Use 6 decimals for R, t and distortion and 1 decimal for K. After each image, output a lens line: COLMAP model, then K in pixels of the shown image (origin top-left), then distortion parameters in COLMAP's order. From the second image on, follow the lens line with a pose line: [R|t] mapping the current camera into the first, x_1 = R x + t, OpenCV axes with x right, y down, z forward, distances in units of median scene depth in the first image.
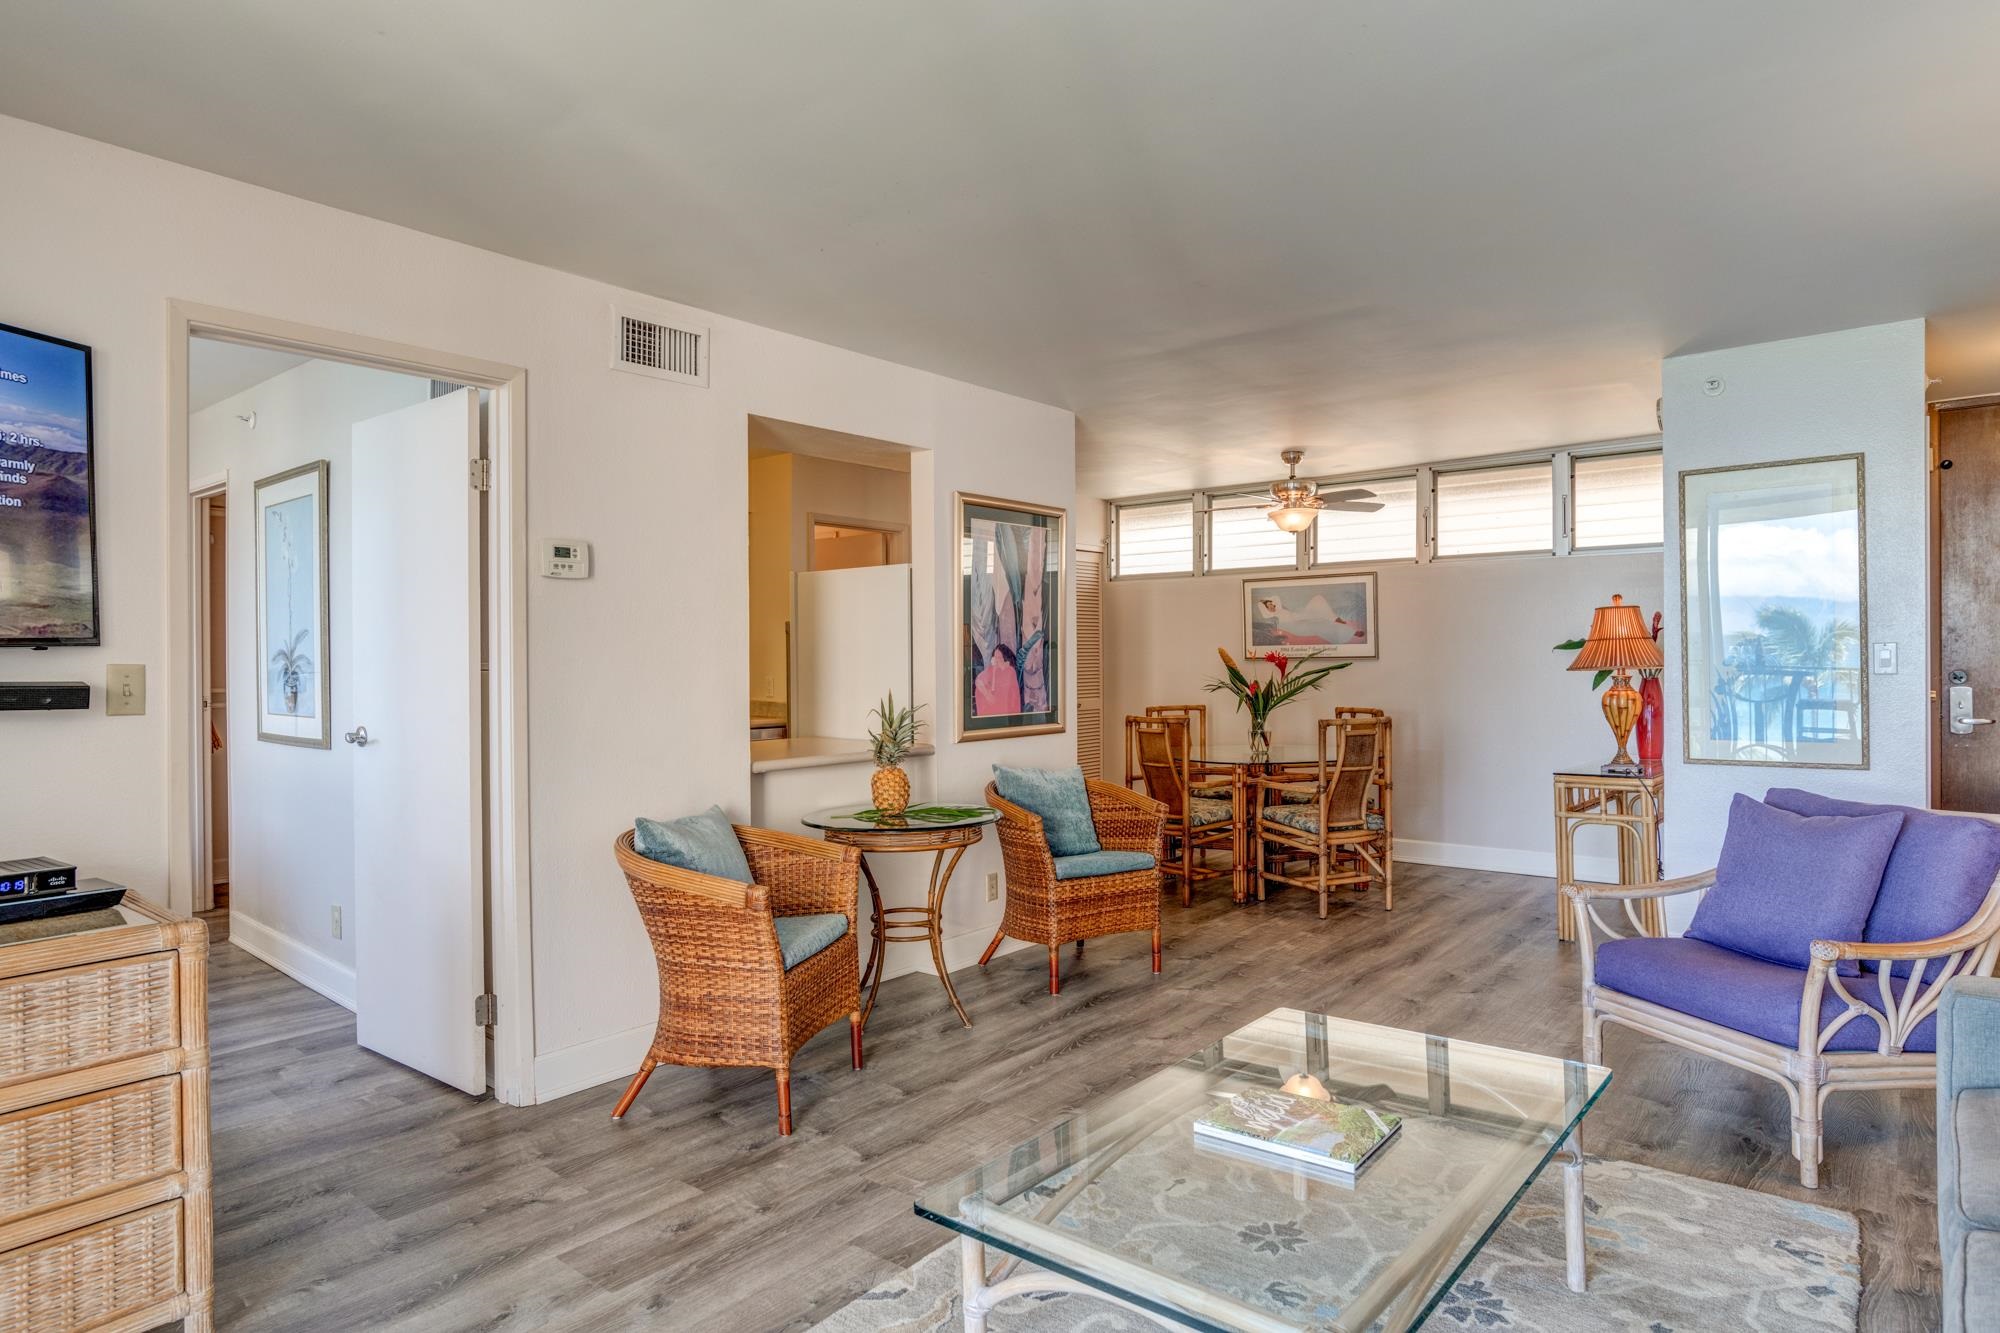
lens RADIAL K [[1162.6, 0, 1000.0], [0, 1162.6, 666.5], [0, 0, 1]] dist [0.038824, -0.000300]
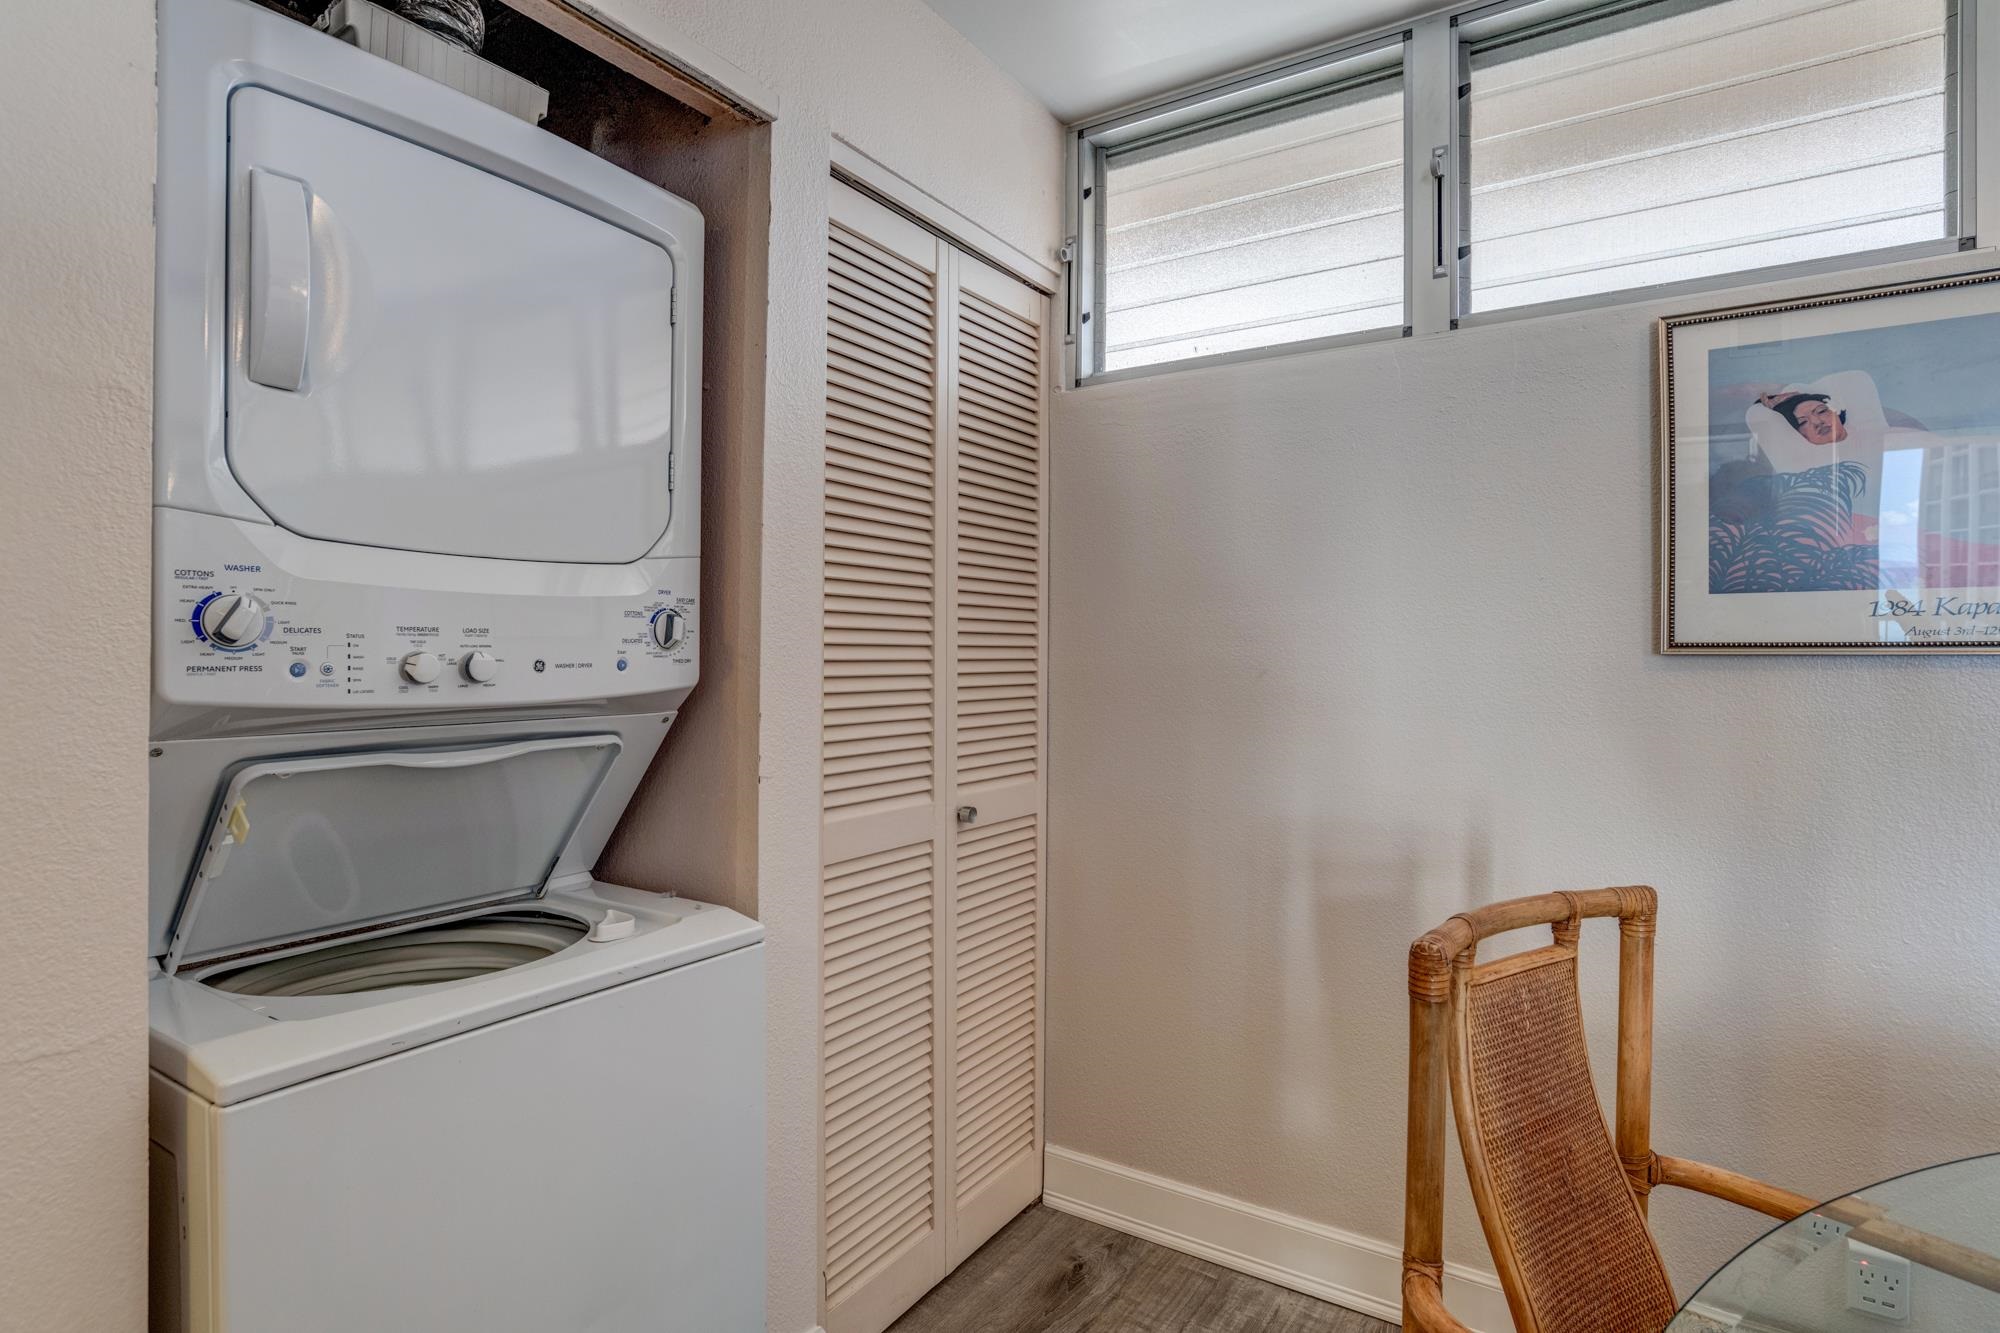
lens RADIAL K [[1028.0, 0, 1013.4], [0, 1028.0, 666.6], [0, 0, 1]] dist [-0.015716, 0.001149]
pose [[0.992237, 0.009864, 0.123966, 0.052897], [-0.009924, 0.999951, -0.000130, -0.001847], [-0.123961, -0.001101, 0.992287, 0.846641]]
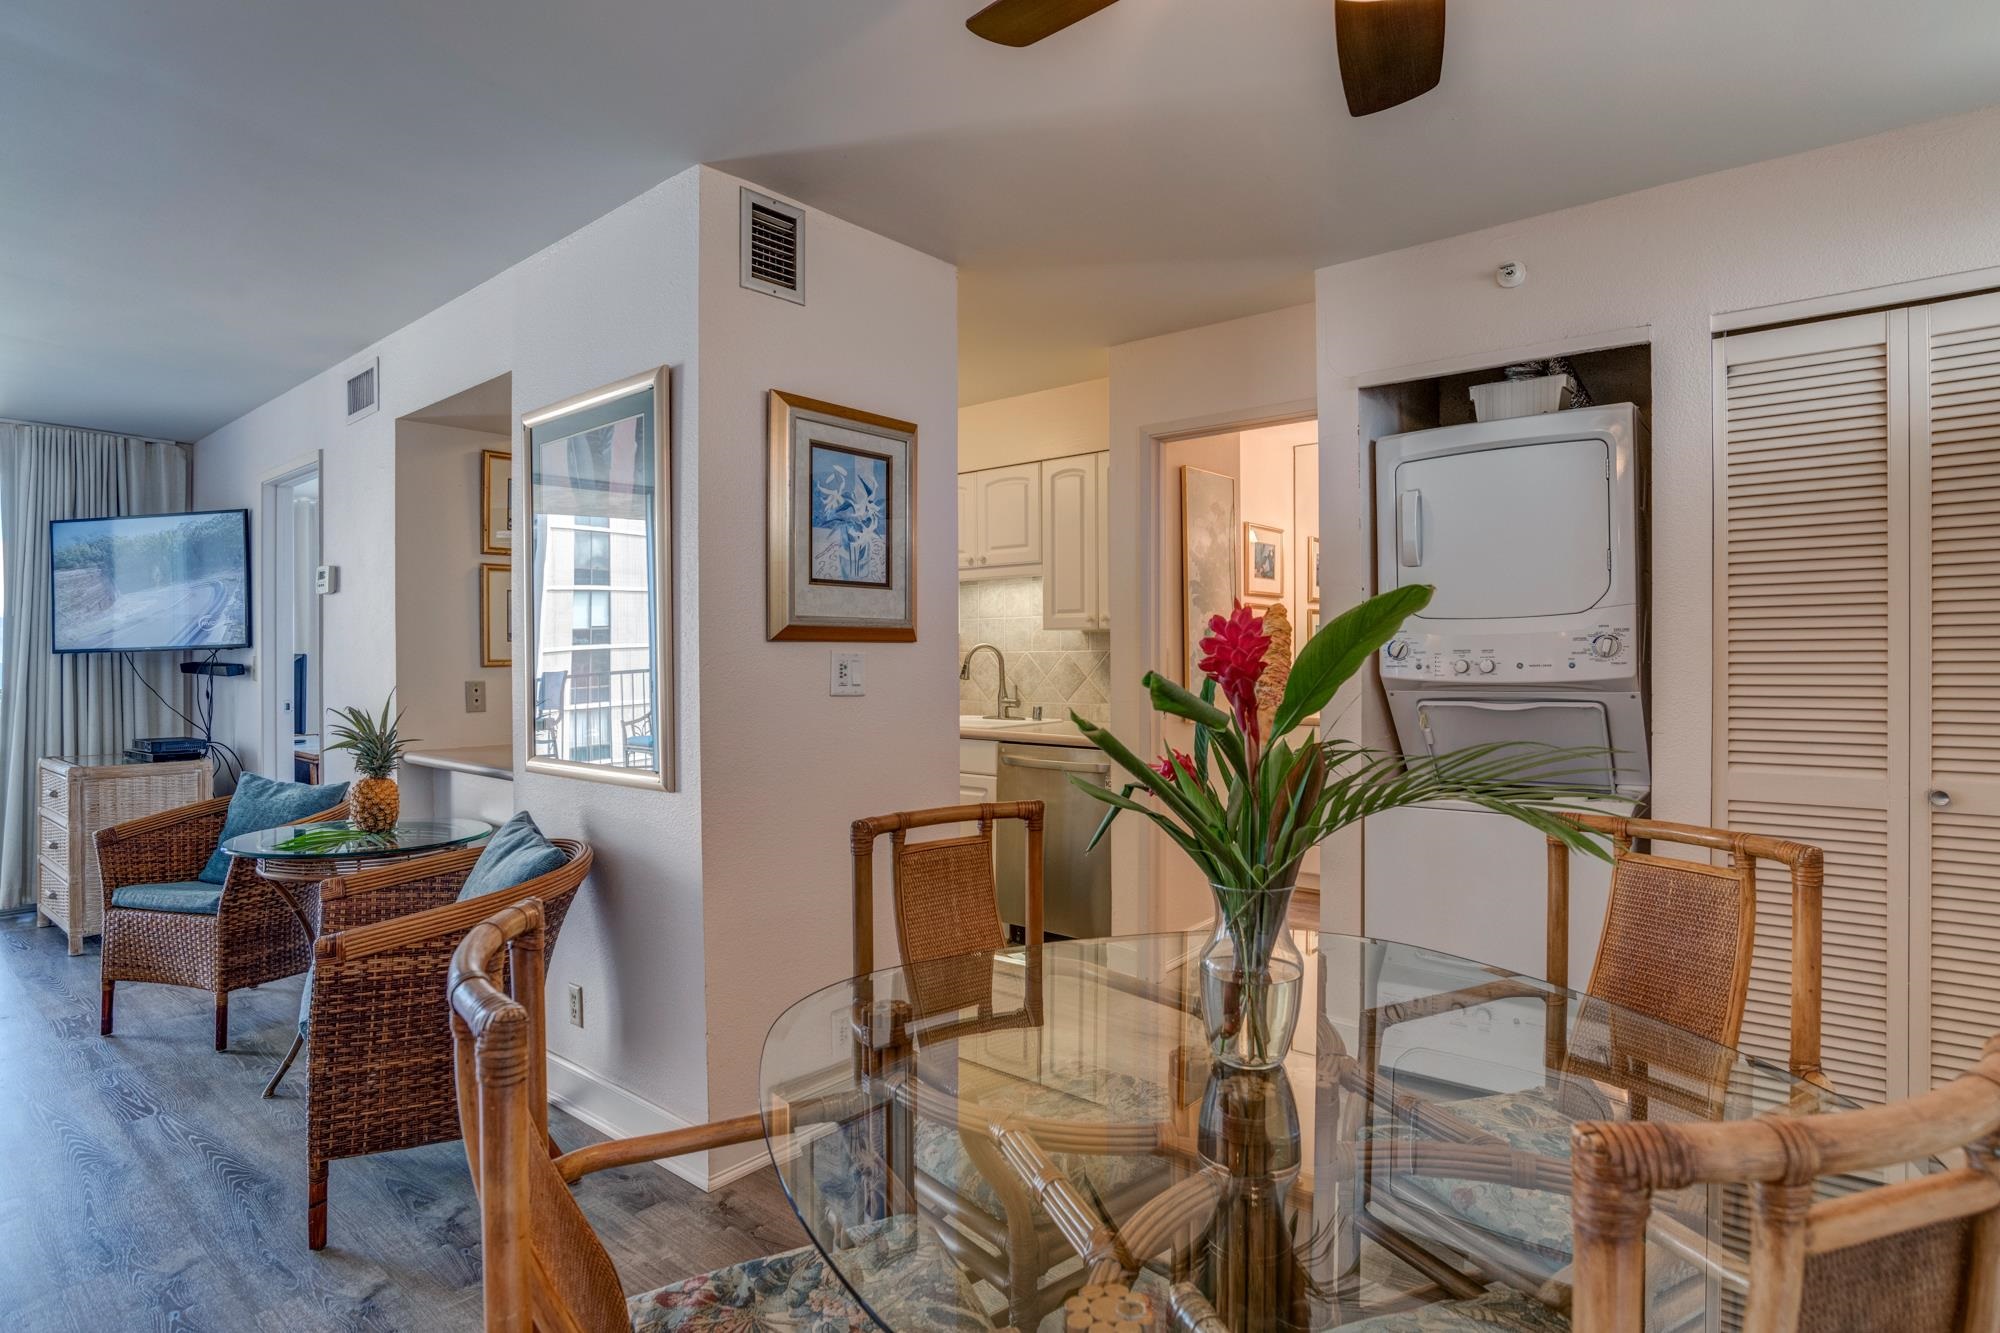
lens RADIAL K [[1024.9, 0, 962.7], [0, 1024.9, 664.7], [0, 0, 1]] dist [-0.057118, 0.020984]
pose [[-0.015021, 0.010560, -0.999831, 0.372755], [-0.003153, 0.999939, 0.010608, -0.004906], [0.999882, 0.003312, -0.014987, 0.830194]]
